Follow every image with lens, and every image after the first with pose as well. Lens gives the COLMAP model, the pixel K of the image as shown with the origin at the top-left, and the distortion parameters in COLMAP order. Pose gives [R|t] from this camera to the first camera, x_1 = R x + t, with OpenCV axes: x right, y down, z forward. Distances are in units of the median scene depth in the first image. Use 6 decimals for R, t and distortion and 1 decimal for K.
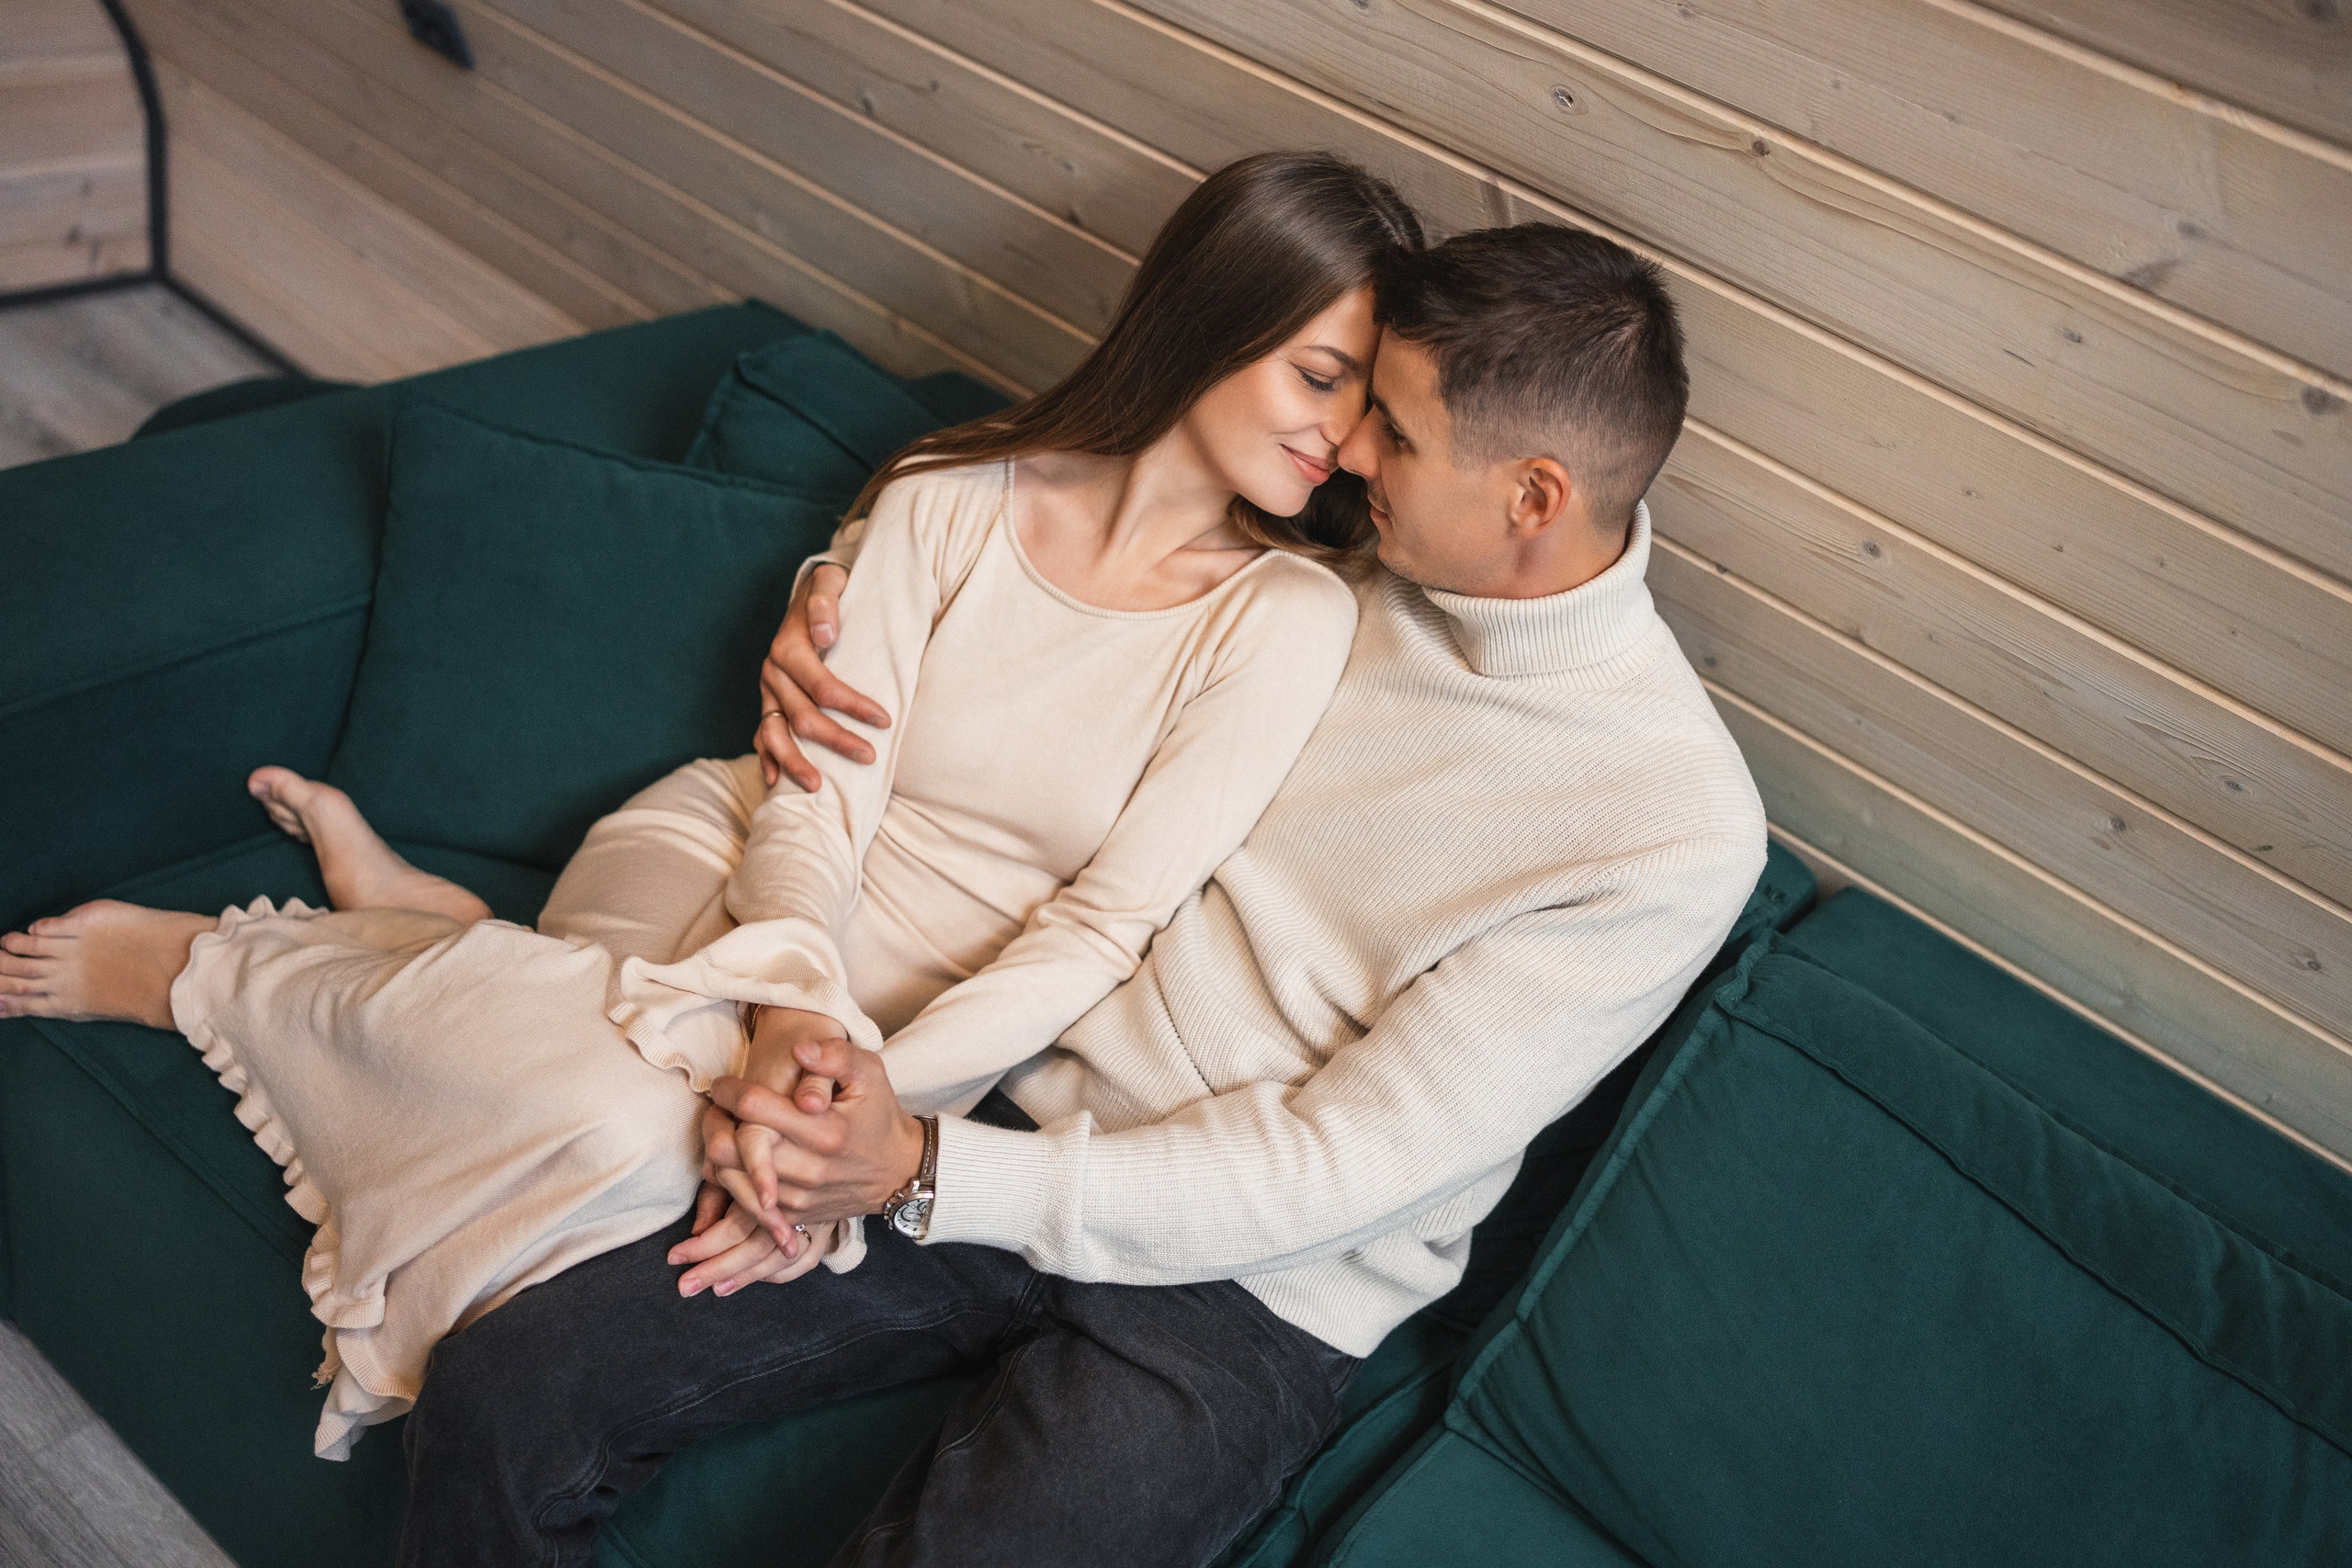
lens RADIAL K [[2303.0, 0, 1176.0], [0, 2303.0, 784.0], [0, 0, 1]] dist [-0.198415, 0.240854]
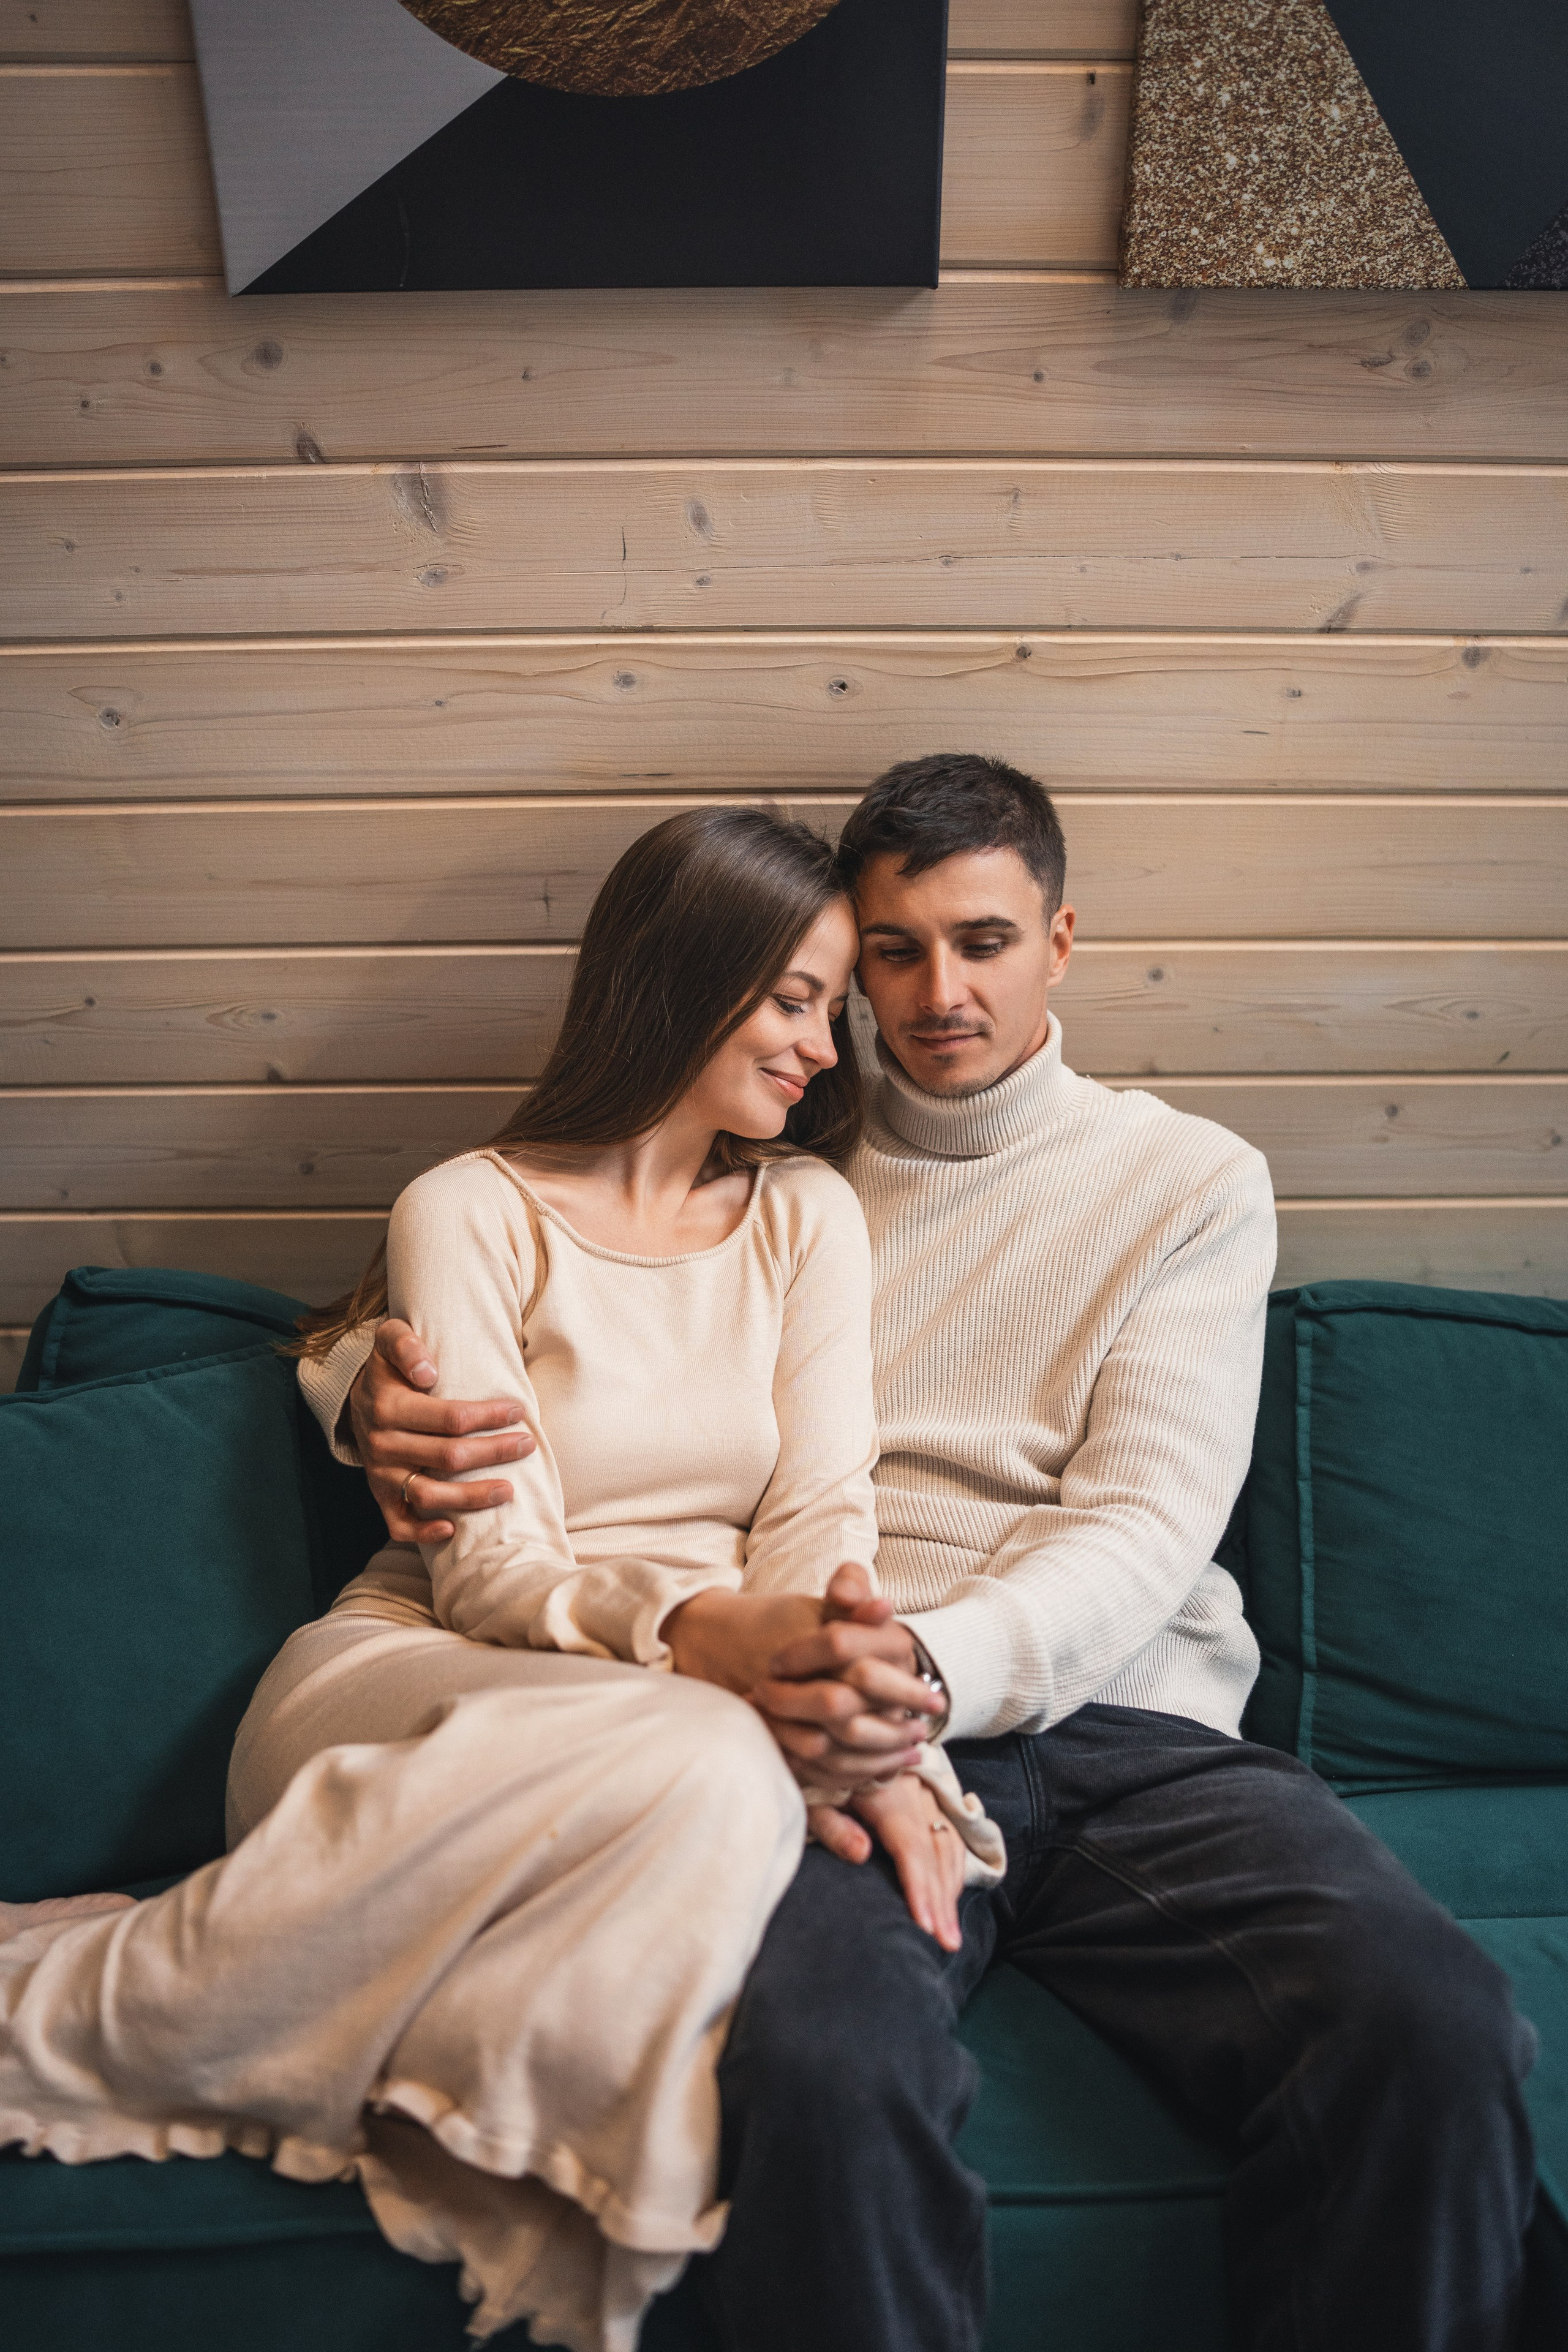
lens RADIAL K [[2303.2, 0, 784.0], [0, 2303.2, 1176.0], [0, 0, 1]] dist [-0.198415, 0.240854]
pose [[0.741969, -0.309816, 0.594555, -0.665740], [0.513020, 0.833291, -0.206000, 0.150734], [-0.431616, 0.457864, 0.777218, 0.191670]]
